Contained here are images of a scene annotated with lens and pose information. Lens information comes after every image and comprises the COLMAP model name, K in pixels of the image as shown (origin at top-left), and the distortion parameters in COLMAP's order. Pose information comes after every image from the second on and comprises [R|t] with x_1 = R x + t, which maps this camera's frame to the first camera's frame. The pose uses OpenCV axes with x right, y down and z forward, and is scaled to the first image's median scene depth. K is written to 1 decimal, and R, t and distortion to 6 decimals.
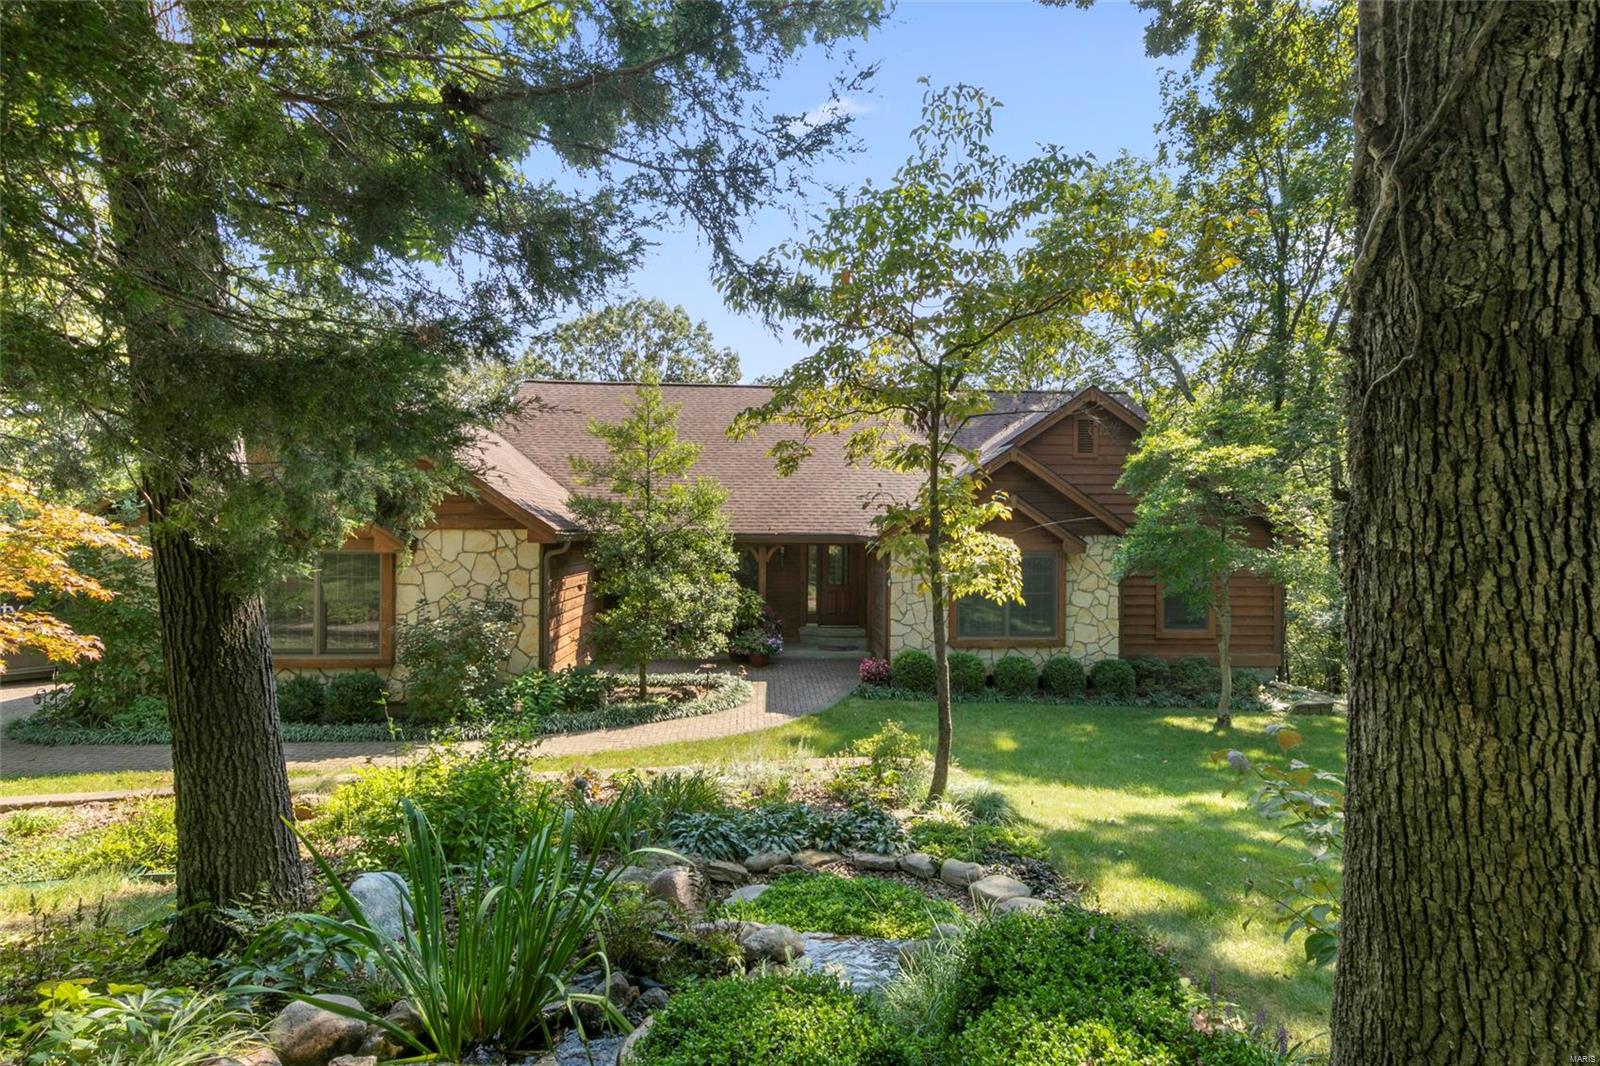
lens RADIAL K [[815.1, 0, 809.8], [0, 815.1, 517.4], [0, 0, 1]] dist [0.019855, 0.000014]
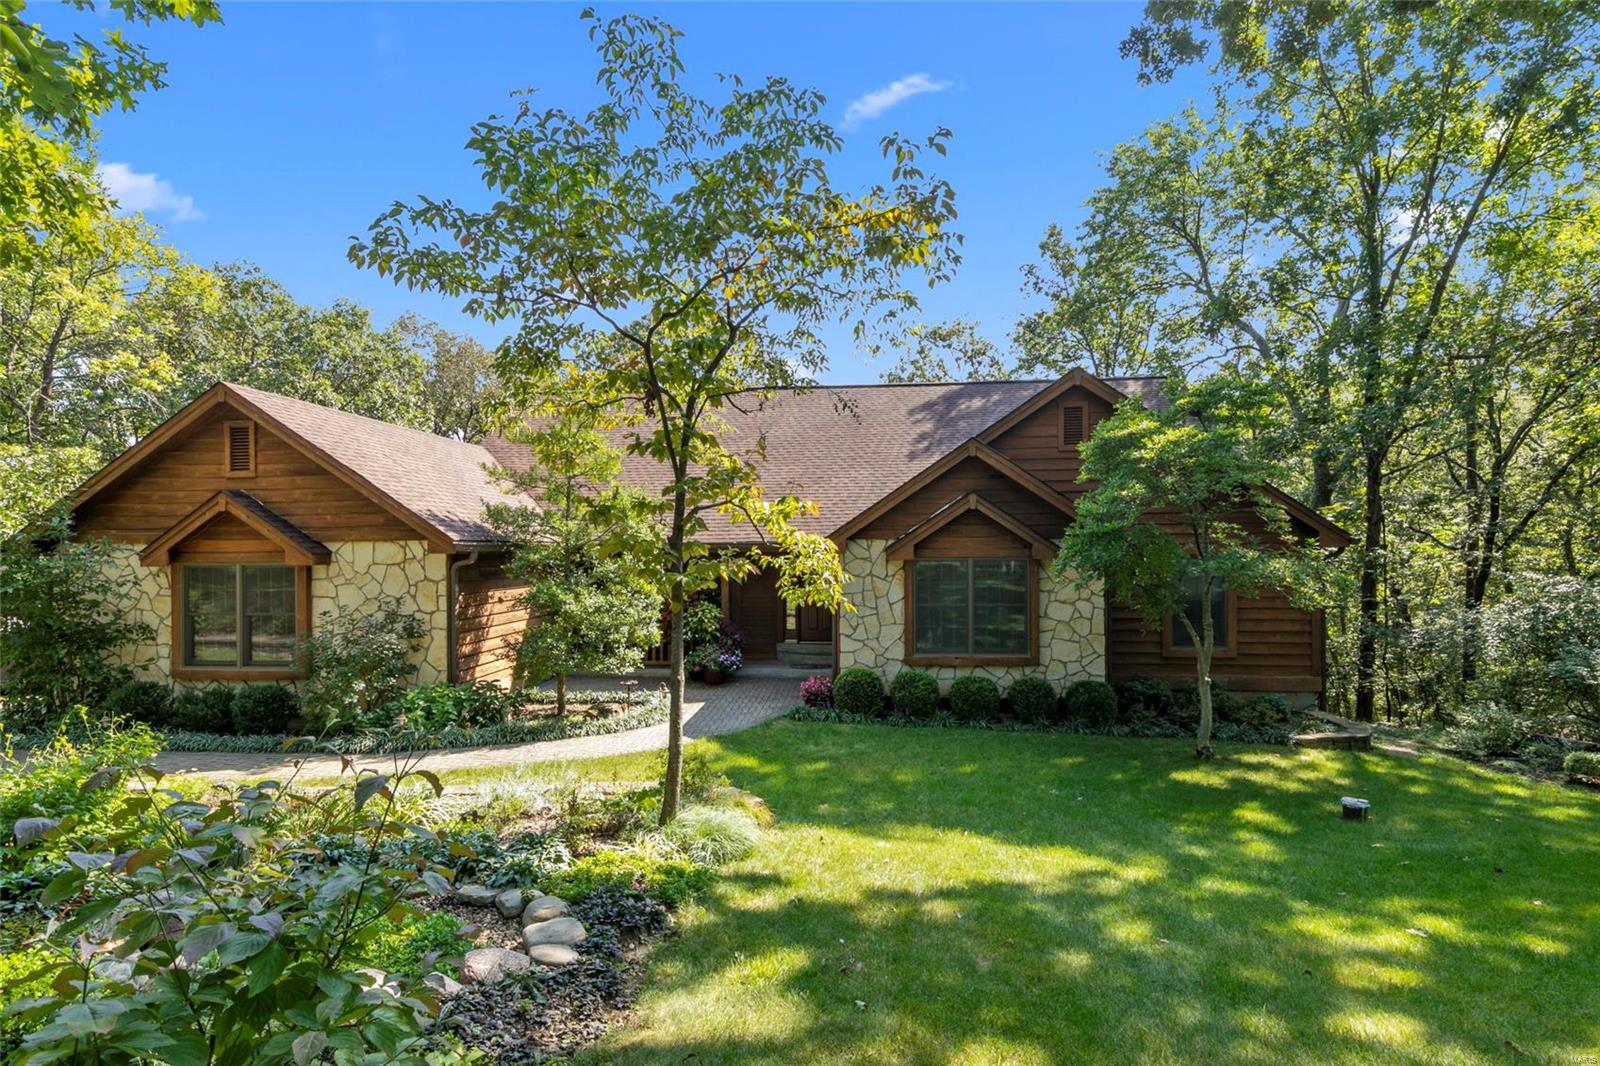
lens RADIAL K [[862.3, 0, 784.9], [0, 862.3, 538.5], [0, 0, 1]] dist [0.003567, 0.000432]
pose [[0.986932, -0.016108, -0.160333, 0.217856], [0.017309, 0.999832, 0.006097, 0.013001], [0.160208, -0.008792, 0.987044, 0.051147]]
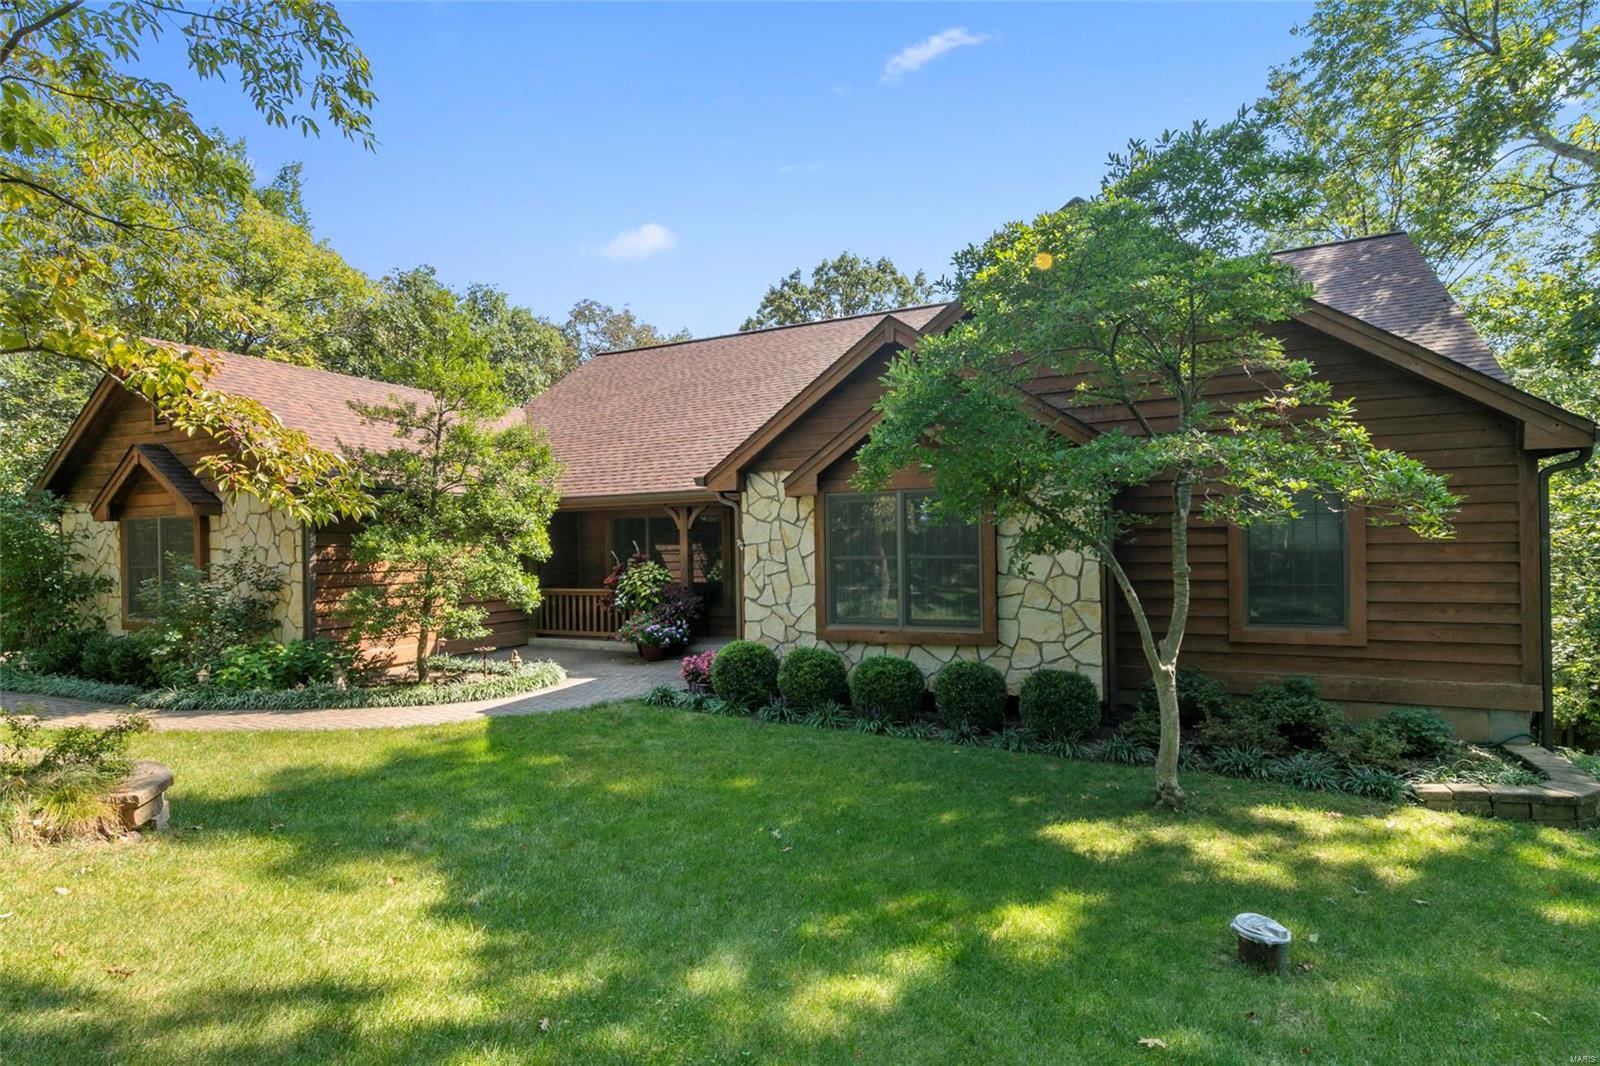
lens RADIAL K [[862.3, 0, 788.7], [0, 862.3, 550.4], [0, 0, 1]] dist [0.003567, 0.000432]
pose [[0.857477, -0.022345, -0.514036, 0.569205], [0.031733, 0.999451, 0.009489, 0.088062], [0.513542, -0.024449, 0.857716, 0.438851]]
